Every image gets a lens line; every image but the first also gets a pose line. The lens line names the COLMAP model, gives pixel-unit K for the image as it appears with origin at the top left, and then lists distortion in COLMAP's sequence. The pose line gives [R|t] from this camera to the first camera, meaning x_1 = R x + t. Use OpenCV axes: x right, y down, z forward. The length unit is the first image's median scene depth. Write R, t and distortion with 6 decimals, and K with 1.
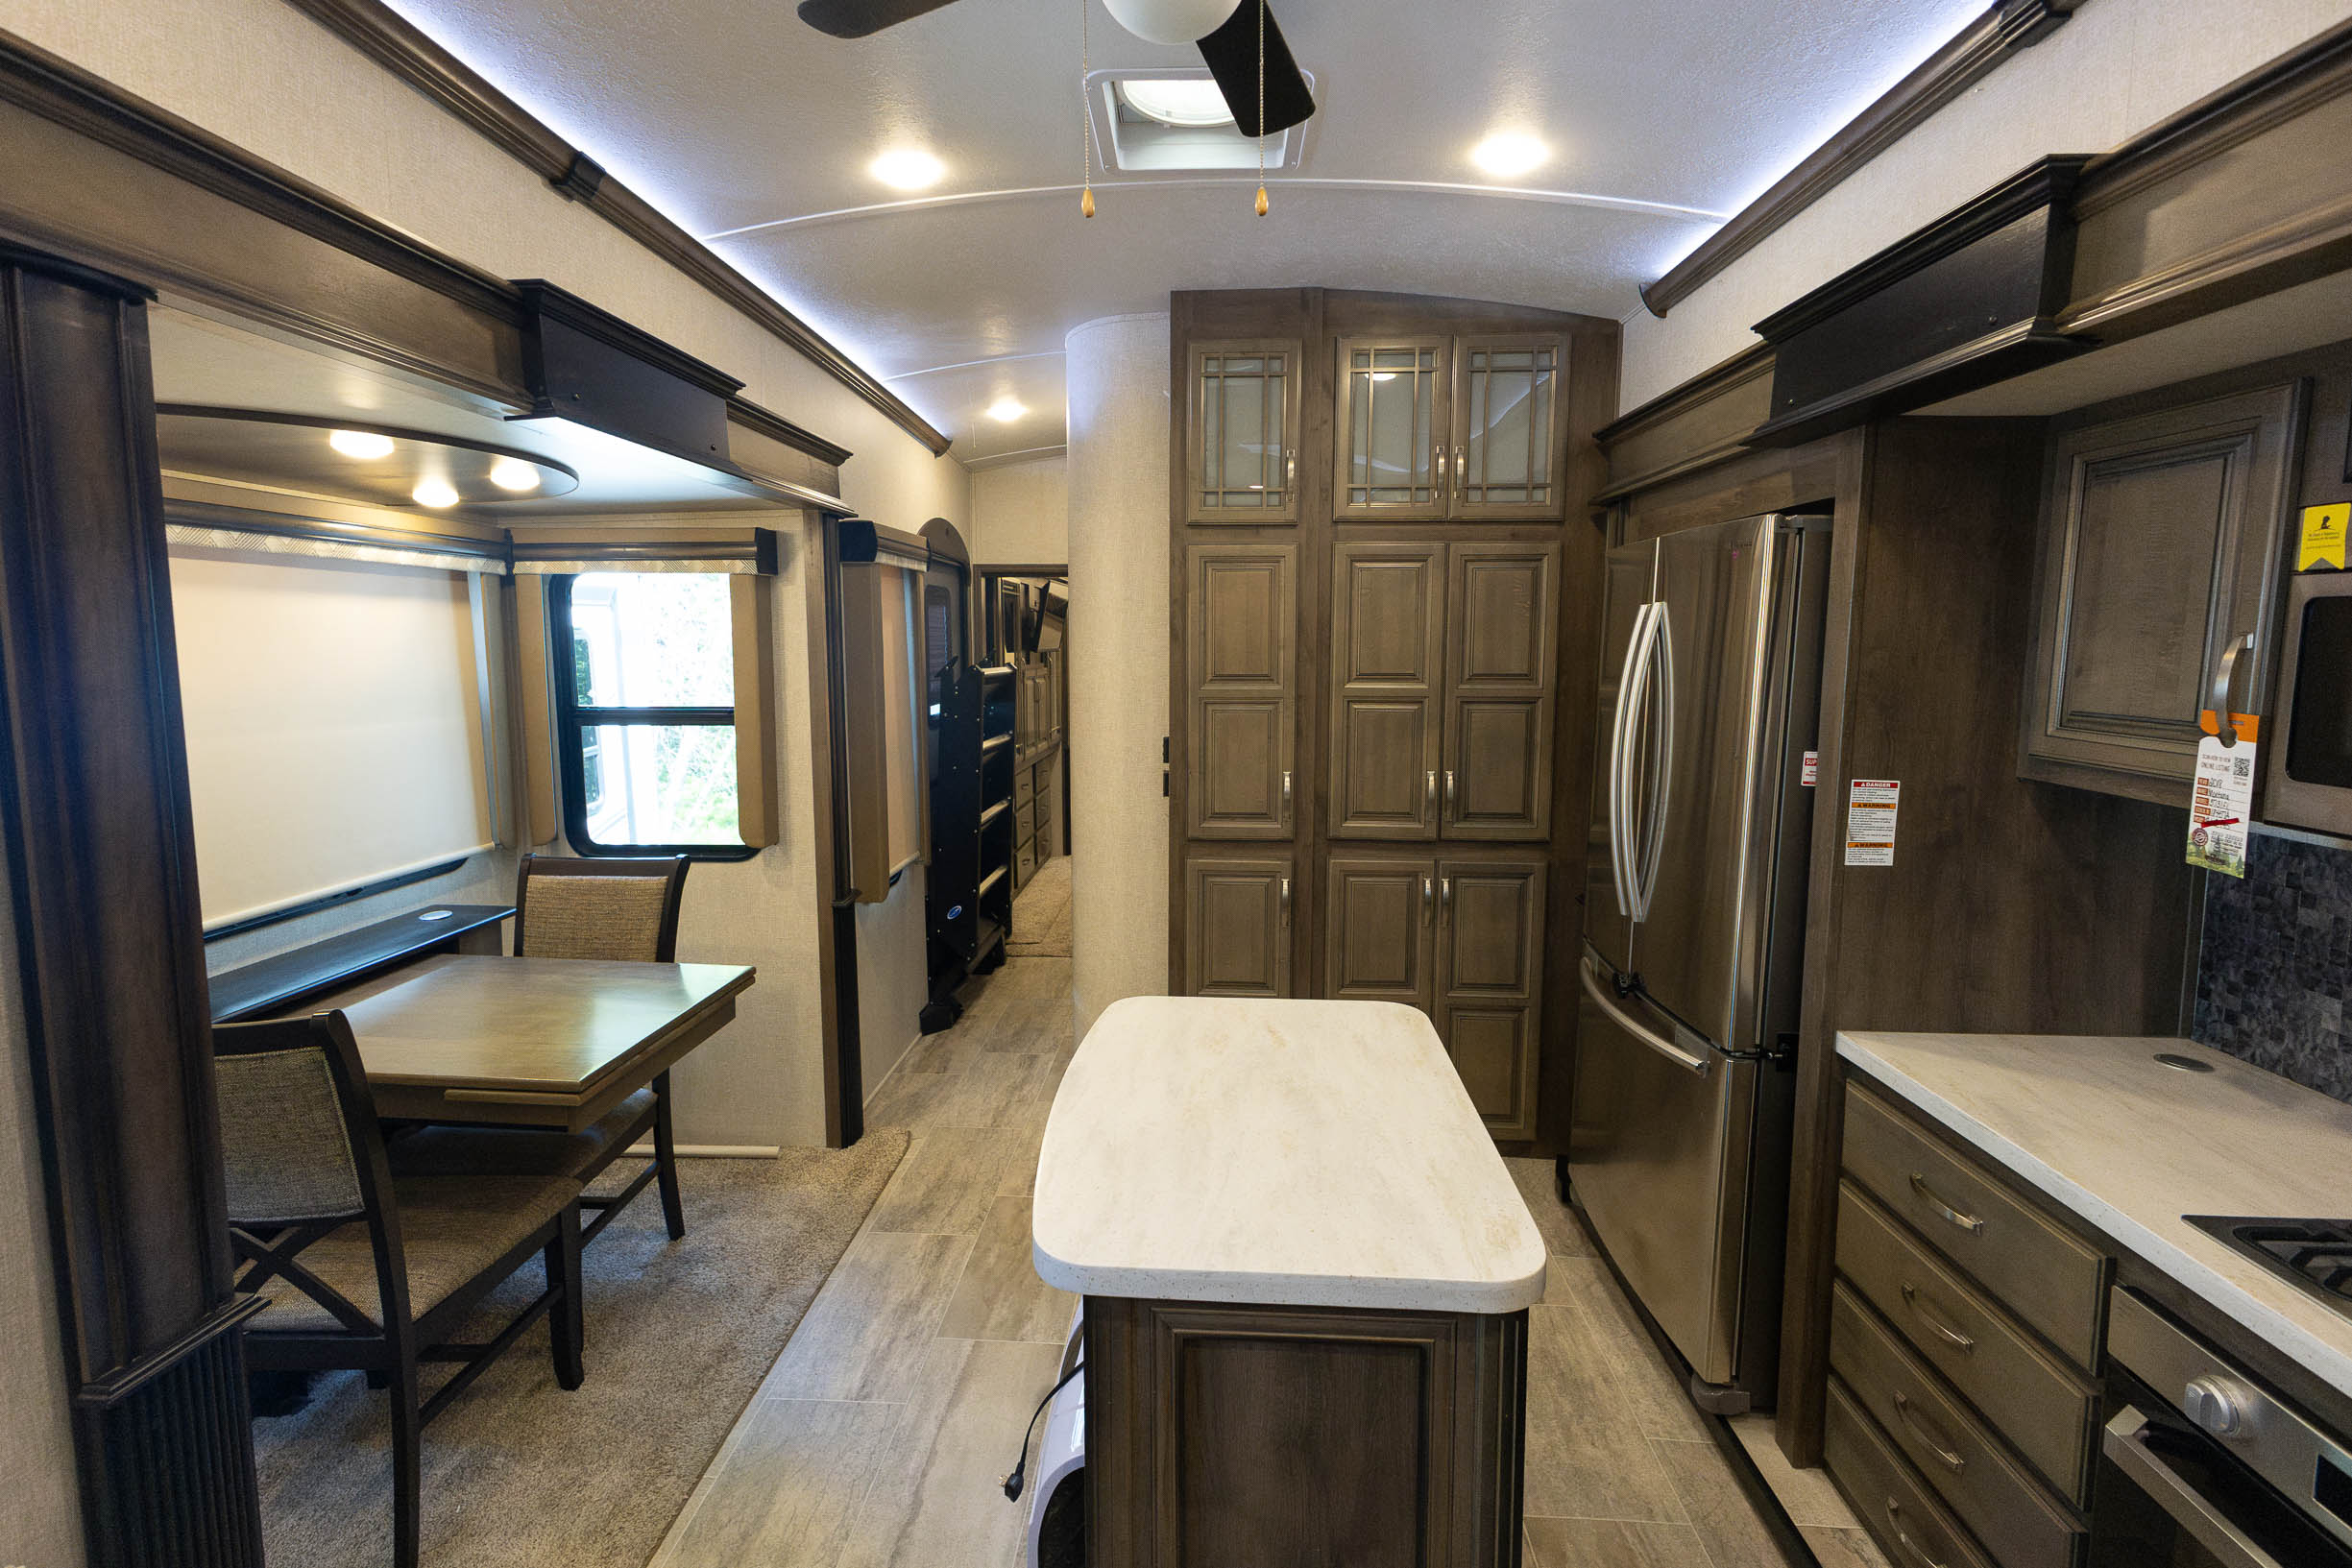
lens RADIAL K [[1065.5, 0, 1176.0], [0, 1065.5, 784.0], [0, 0, 1]] dist [0.011991, 0.000173]
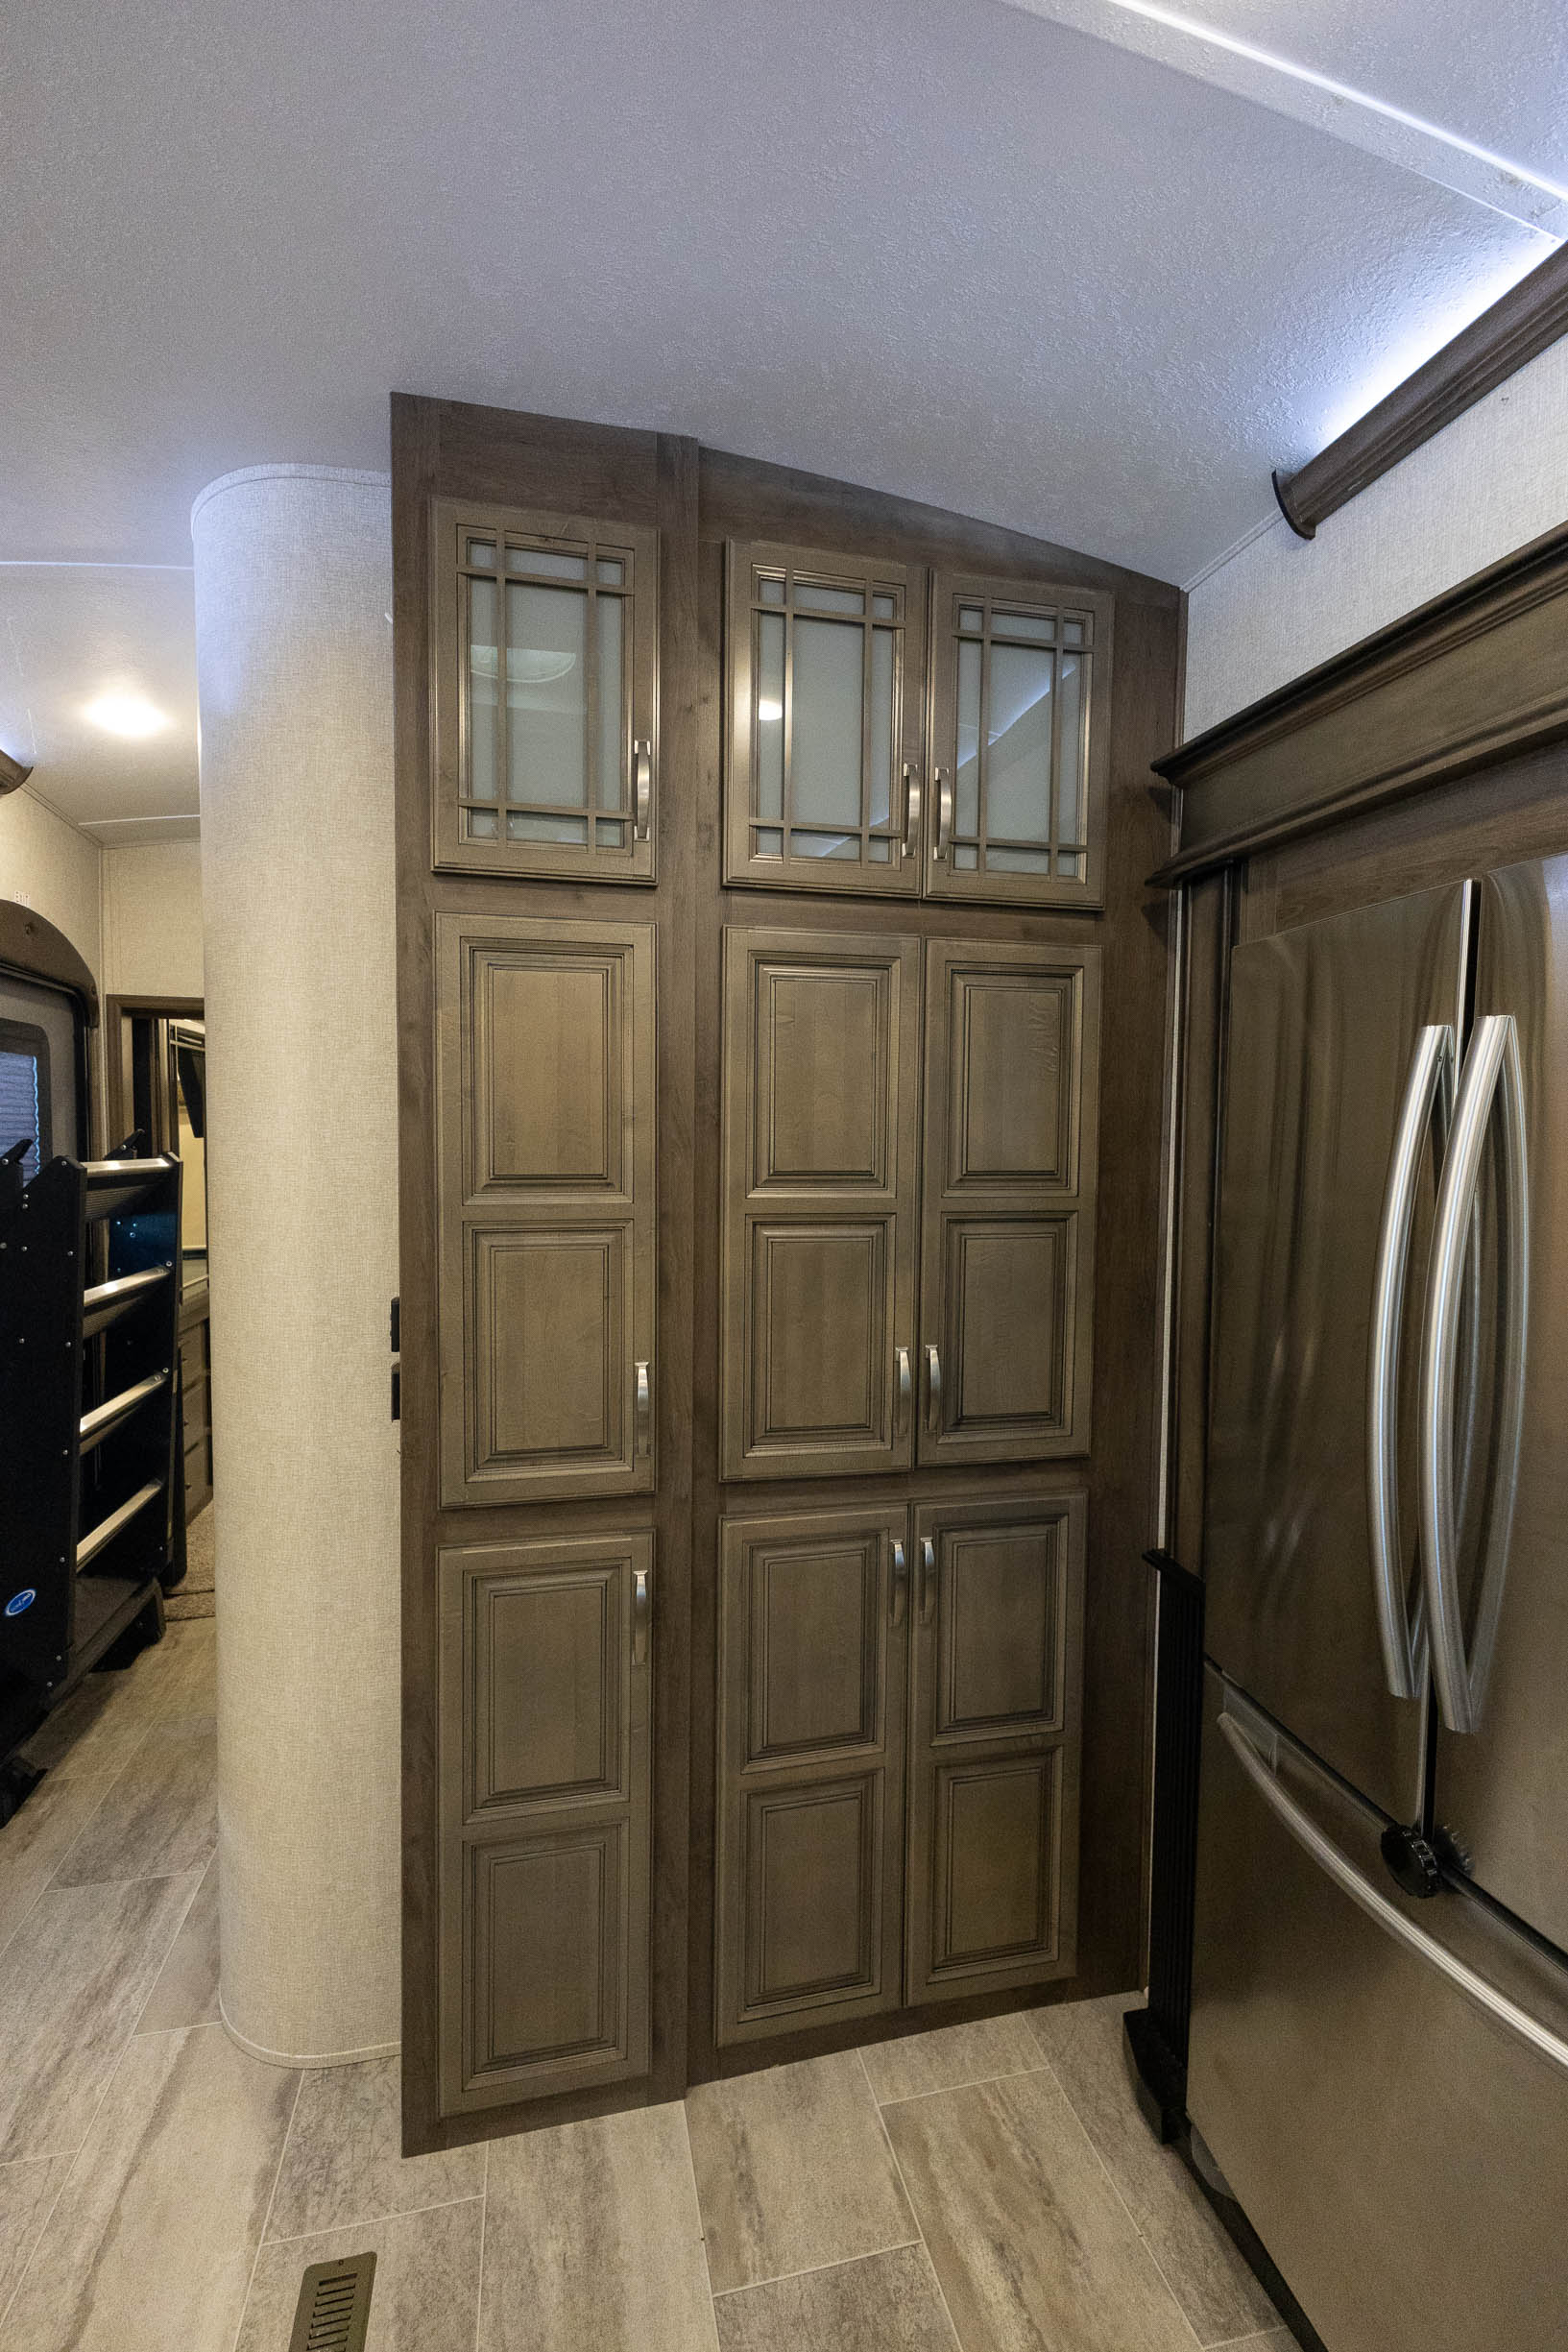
lens RADIAL K [[1065.5, 0, 784.0], [0, 1065.5, 1176.0], [0, 0, 1]] dist [0.011991, 0.000173]
pose [[0.954635, -0.005874, 0.297720, 0.017116], [0.040814, 0.992951, -0.111276, -0.041678], [-0.294968, 0.118379, 0.948146, 0.491040]]
